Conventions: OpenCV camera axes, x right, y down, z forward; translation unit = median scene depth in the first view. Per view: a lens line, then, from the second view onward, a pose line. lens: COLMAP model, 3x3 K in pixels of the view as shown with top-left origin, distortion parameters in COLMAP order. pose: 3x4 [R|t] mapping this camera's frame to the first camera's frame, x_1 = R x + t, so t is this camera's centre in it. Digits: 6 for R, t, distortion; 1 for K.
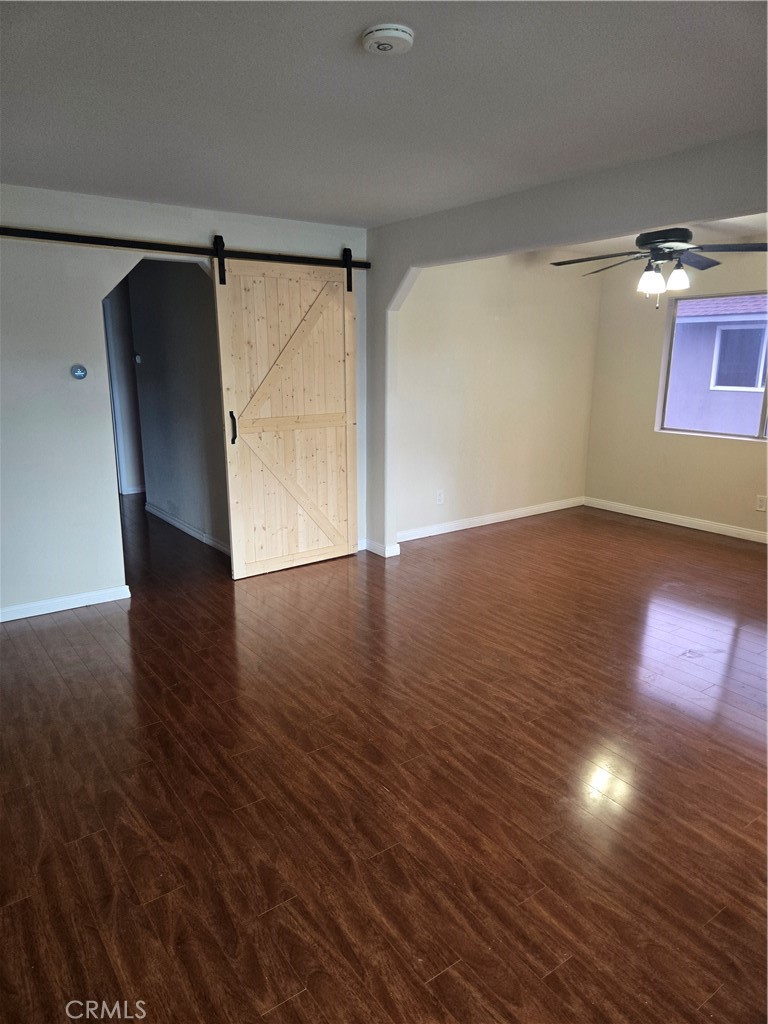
lens RADIAL K [[677.8, 0, 383.3], [0, 677.8, 518.4], [0, 0, 1]] dist [0.072424, -0.062362]
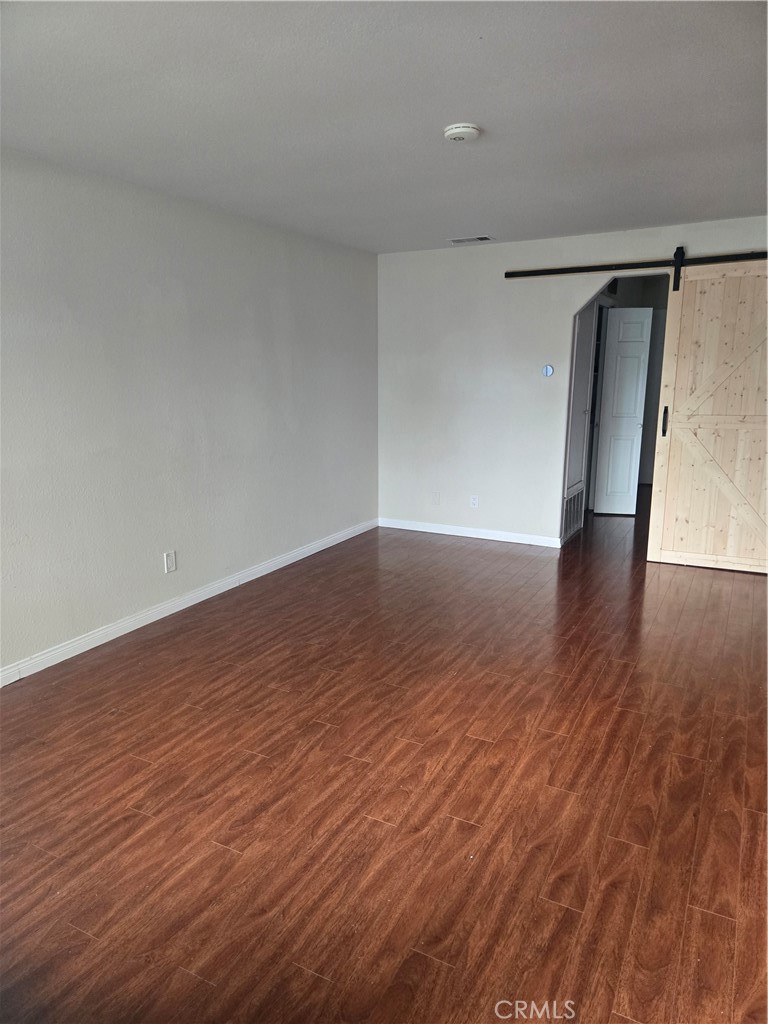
lens RADIAL K [[677.8, 0, 383.3], [0, 677.8, 518.4], [0, 0, 1]] dist [0.072424, -0.062362]
pose [[0.439580, 0.192801, -0.877267, 0.950593], [-0.207244, 0.972108, 0.109799, -0.015528], [0.873967, 0.133543, 0.467276, 0.191342]]
